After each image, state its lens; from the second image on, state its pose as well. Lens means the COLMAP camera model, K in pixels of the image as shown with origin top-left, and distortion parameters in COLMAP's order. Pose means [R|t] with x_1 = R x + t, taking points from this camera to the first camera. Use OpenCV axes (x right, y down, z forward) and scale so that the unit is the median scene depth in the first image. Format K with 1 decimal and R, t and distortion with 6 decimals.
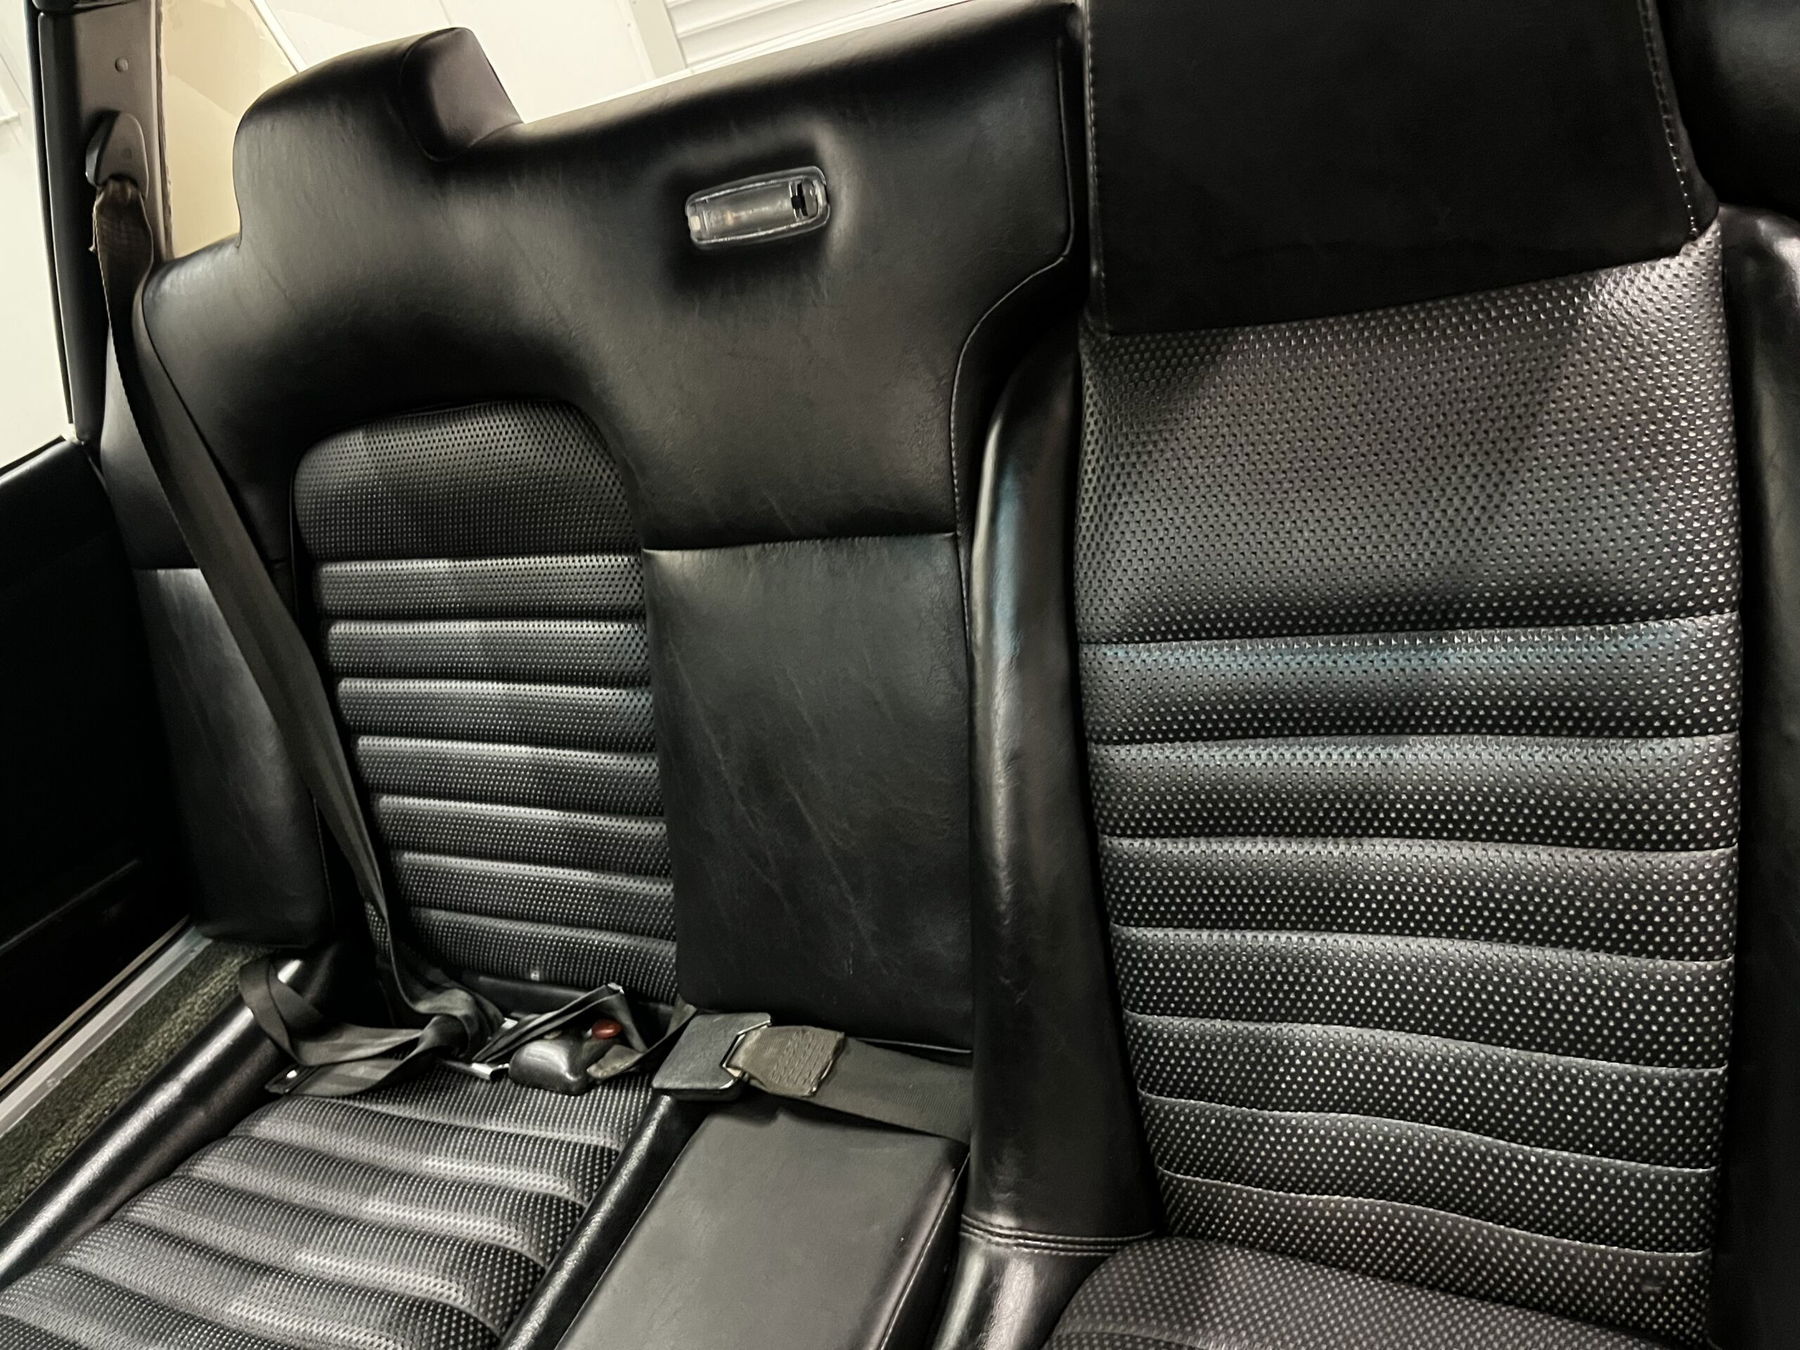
lens RADIAL K [[1298.9, 0, 900.0], [0, 1298.9, 675.0], [0, 0, 1]] dist [0.030972, -0.065129]
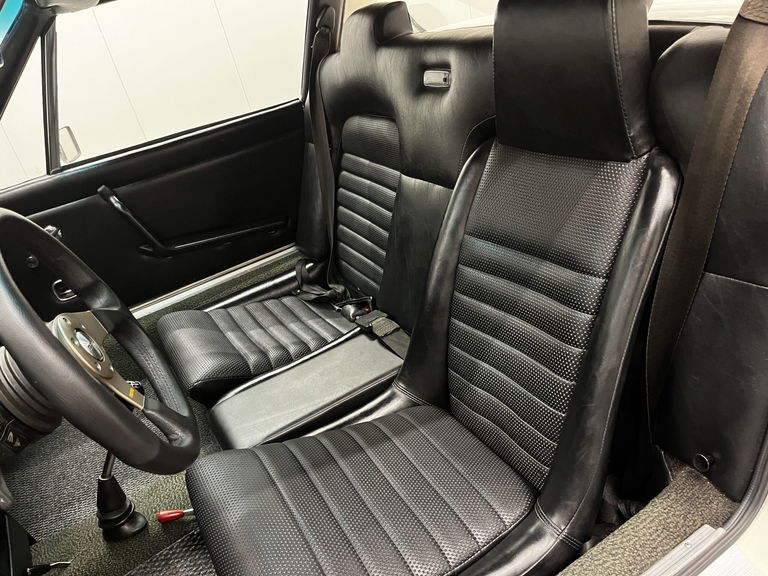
lens RADIAL K [[583.6, 0, 387.0], [0, 583.6, 303.4], [0, 0, 1]] dist [0.024496, -0.083645]
pose [[0.811833, 0.354969, -0.463599, 0.513542], [-0.283017, 0.933704, 0.219314, -0.088825], [0.510714, -0.046839, 0.858474, -0.273547]]
